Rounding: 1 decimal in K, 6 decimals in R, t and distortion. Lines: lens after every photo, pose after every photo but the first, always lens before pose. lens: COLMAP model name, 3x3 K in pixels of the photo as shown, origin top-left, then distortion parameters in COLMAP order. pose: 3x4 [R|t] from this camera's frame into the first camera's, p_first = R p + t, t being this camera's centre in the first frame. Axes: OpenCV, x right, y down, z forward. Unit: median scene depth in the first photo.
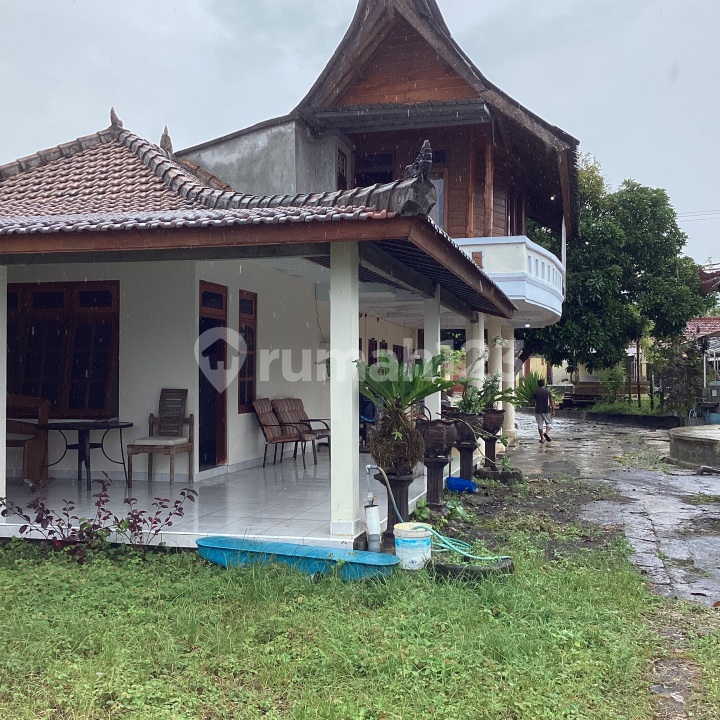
lens RADIAL K [[872.2, 0, 358.6], [0, 872.2, 360.2], [0, 0, 1]] dist [0.146046, -0.344320]
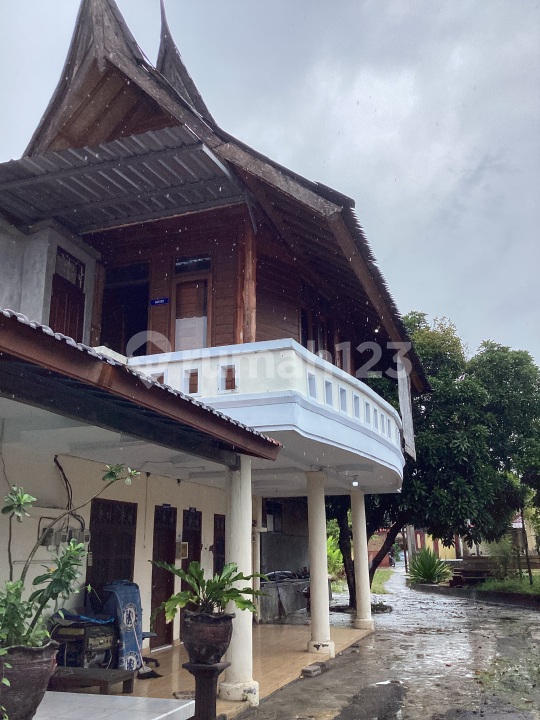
lens RADIAL K [[655.5, 0, 270.0], [0, 655.5, 360.0], [0, 0, 1]] dist [0.095512, -0.197966]
pose [[0.996924, -0.033938, -0.070647, 0.117691], [0.014198, 0.964676, -0.263056, 0.005867], [0.077079, 0.261244, 0.962191, 0.285413]]
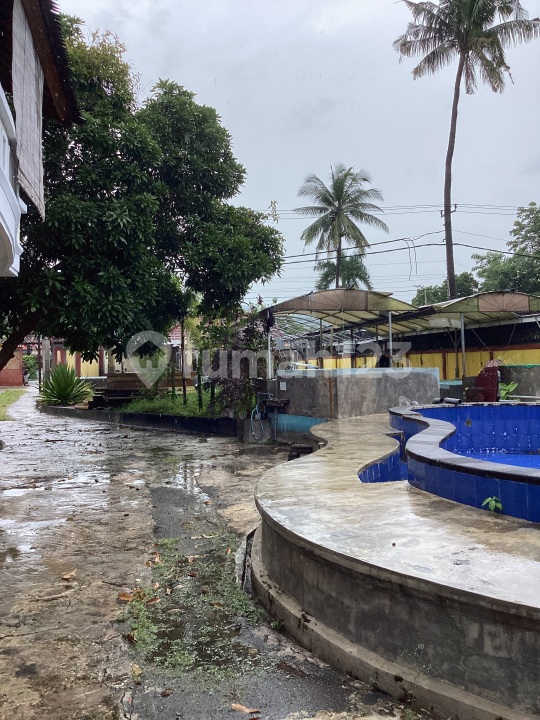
lens RADIAL K [[655.5, 0, 270.0], [0, 655.5, 360.0], [0, 0, 1]] dist [0.095512, -0.197966]
pose [[0.904770, -0.010497, 0.425772, 0.158180], [0.008456, 0.999942, 0.006682, 0.011843], [-0.425817, -0.002445, 0.904806, 0.501679]]
